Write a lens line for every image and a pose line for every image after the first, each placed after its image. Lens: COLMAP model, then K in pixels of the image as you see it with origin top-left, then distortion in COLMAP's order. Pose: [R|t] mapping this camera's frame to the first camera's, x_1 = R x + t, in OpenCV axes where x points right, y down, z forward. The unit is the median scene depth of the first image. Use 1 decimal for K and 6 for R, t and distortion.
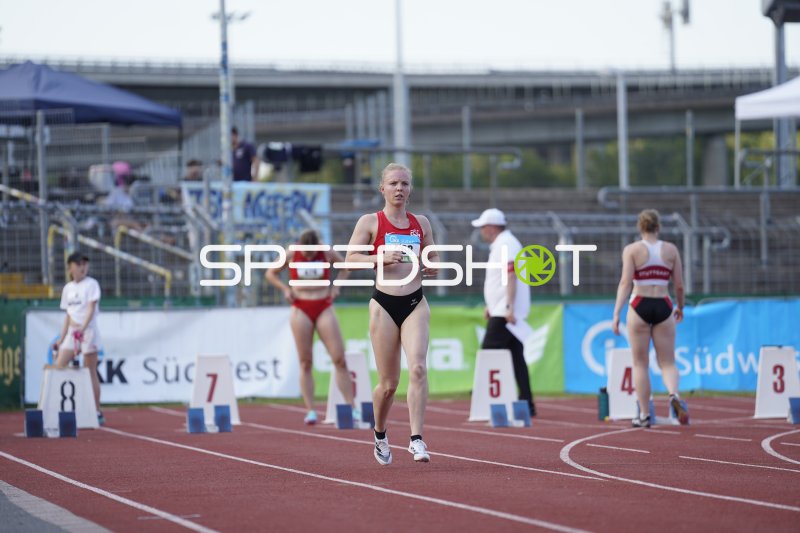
lens RADIAL K [[3773.5, 0, 384.3], [0, 3773.5, 261.7], [0, 0, 1]] dist [1.850612, -0.704559]
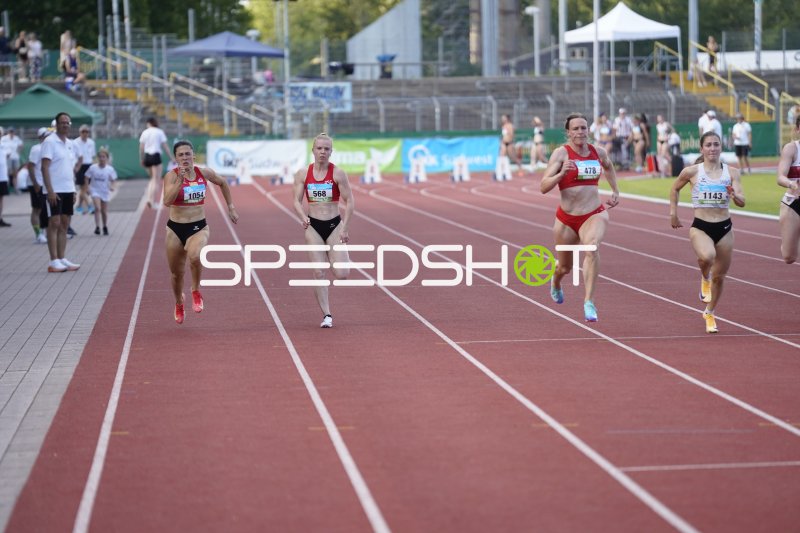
lens RADIAL K [[3097.2, 0, 385.4], [0, 3097.2, 264.2], [0, 0, 1]] dist [0.983784, 0.073911]
pose [[0.994869, 0.006086, -0.100988, 0.257949], [0.001011, 0.997541, 0.070076, -0.054689], [0.101166, -0.069819, 0.992417, -1.192155]]
